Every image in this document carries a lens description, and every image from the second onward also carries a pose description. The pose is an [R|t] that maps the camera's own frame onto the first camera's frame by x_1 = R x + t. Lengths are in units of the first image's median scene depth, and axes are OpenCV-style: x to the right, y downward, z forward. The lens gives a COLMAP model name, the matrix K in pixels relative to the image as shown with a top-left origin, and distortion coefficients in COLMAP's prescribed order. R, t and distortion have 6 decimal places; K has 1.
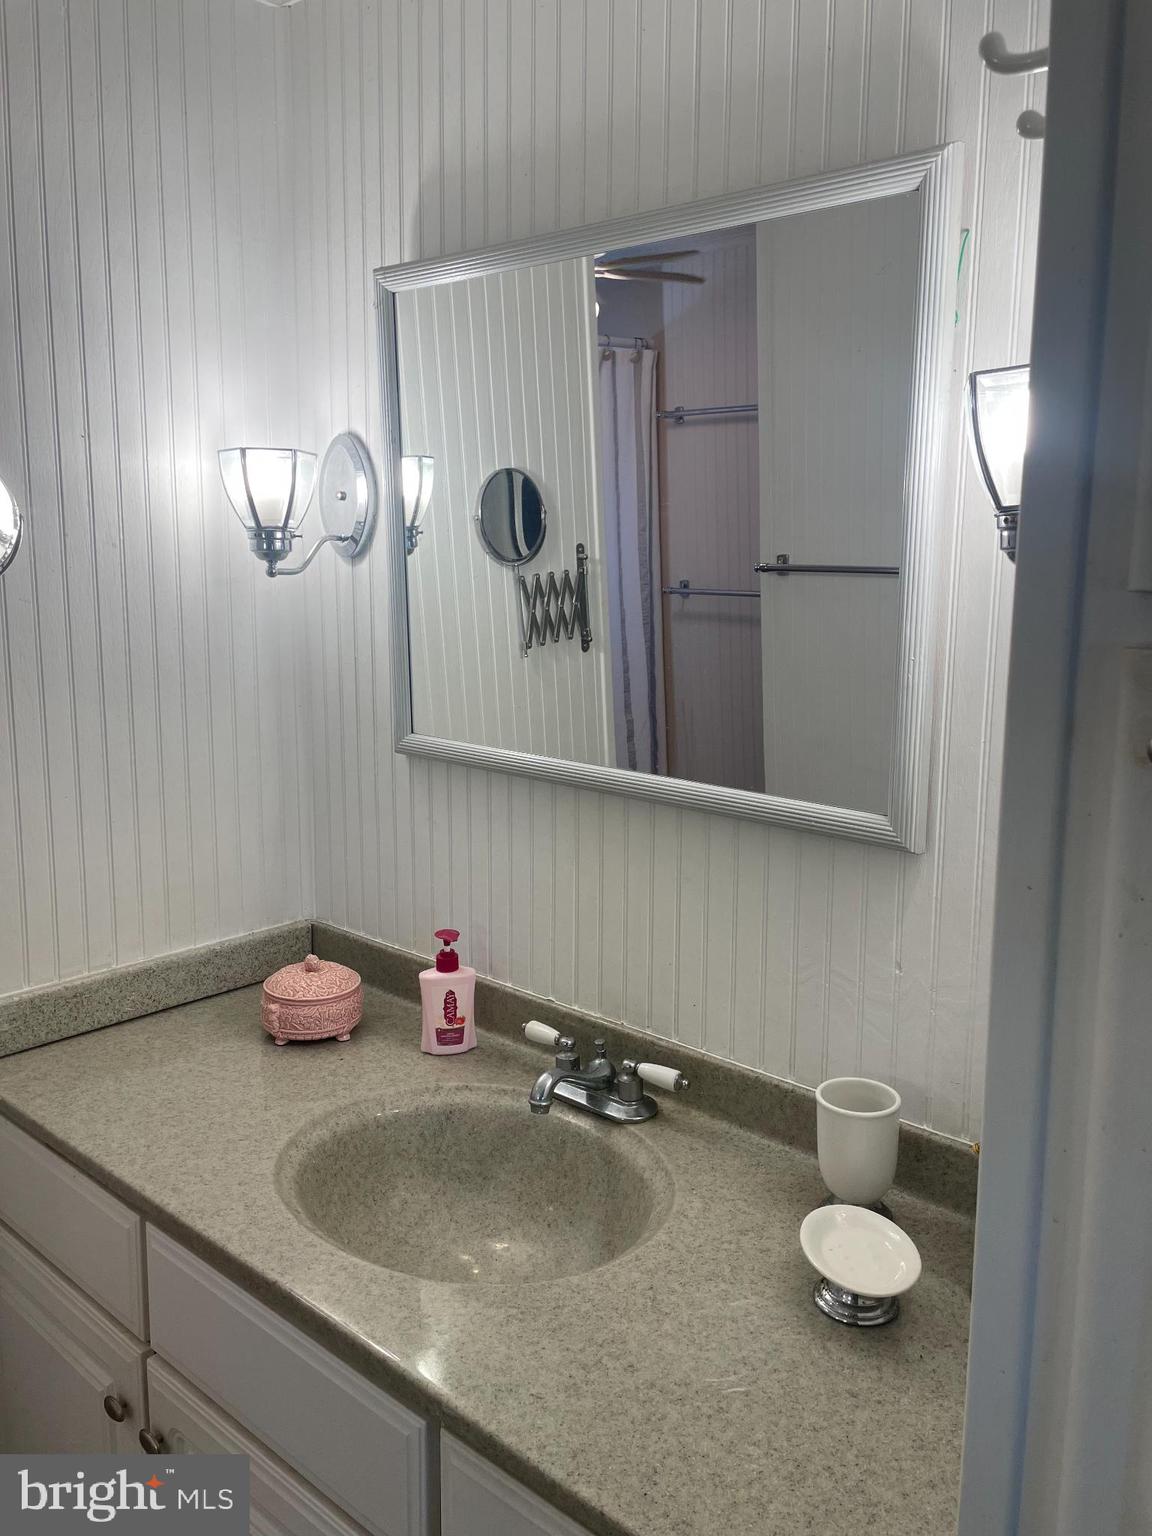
lens RADIAL K [[1099.7, 0, 576.0], [0, 1099.7, 768.0], [0, 0, 1]] dist [-0.081568, 0.114796]
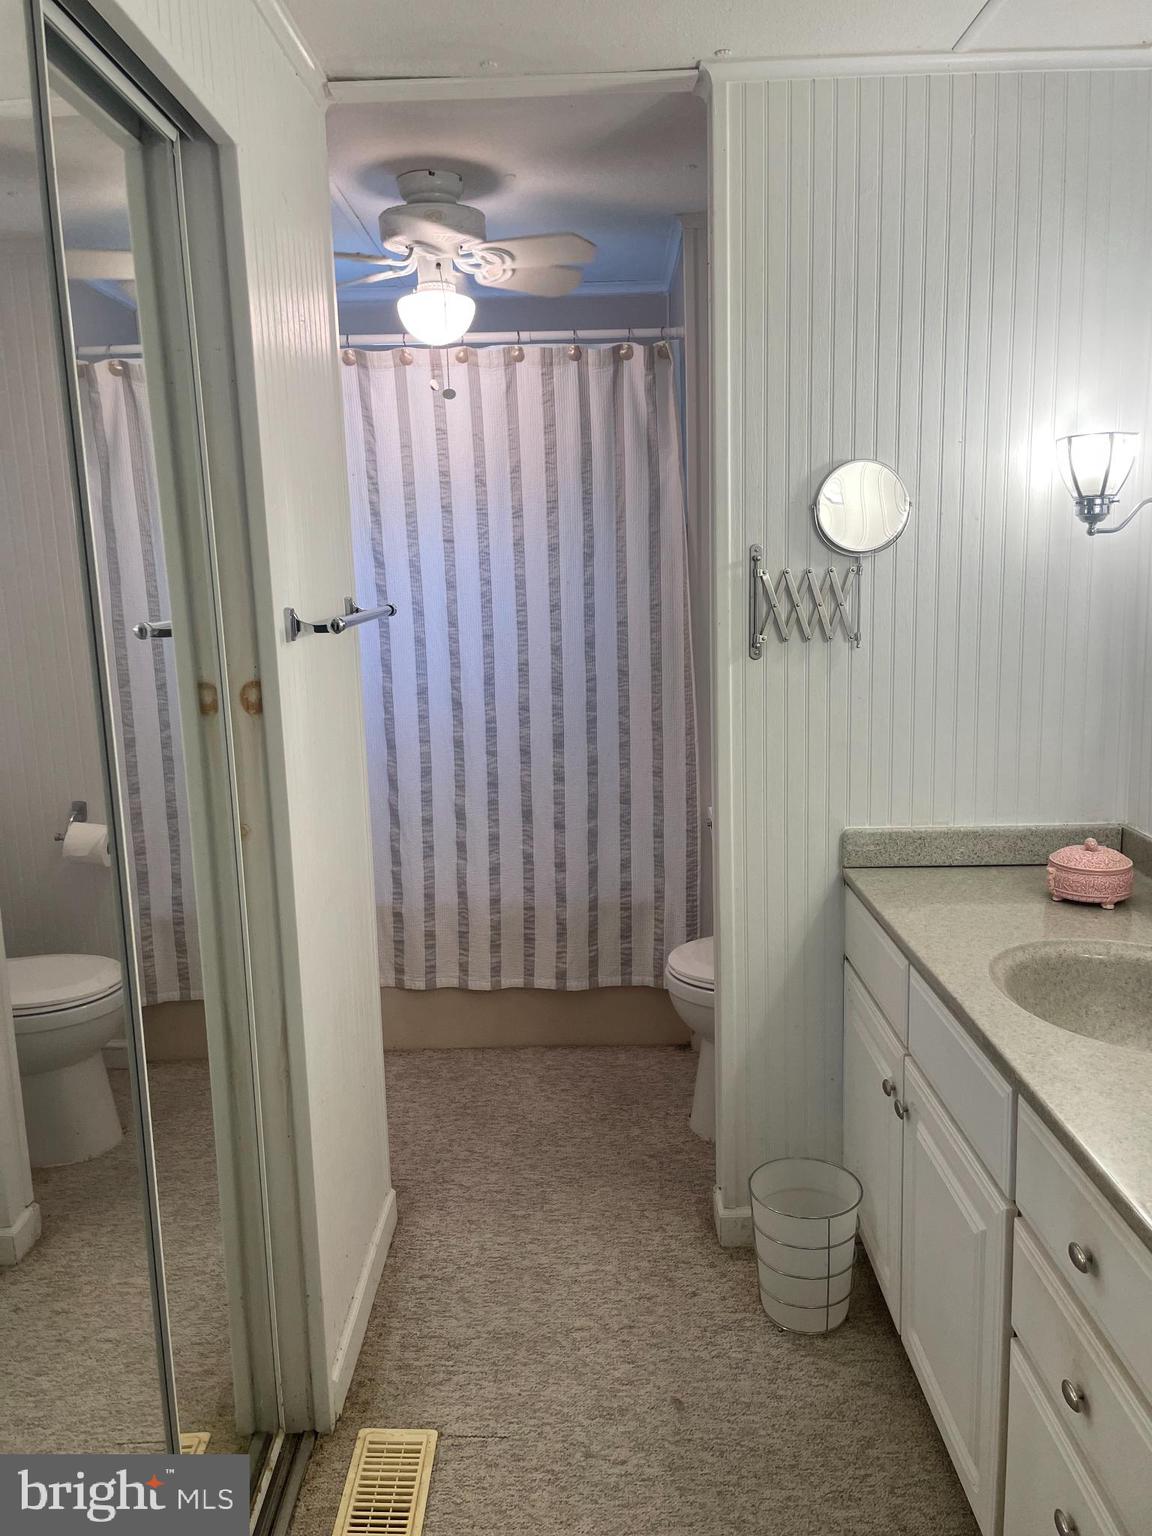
lens RADIAL K [[1099.7, 0, 576.0], [0, 1099.7, 768.0], [0, 0, 1]] dist [-0.081568, 0.114796]
pose [[0.635645, 0.111980, -0.763816, 0.335464], [-0.087170, 0.993507, 0.073111, 0.054021], [0.767044, 0.020109, 0.641279, -0.264044]]
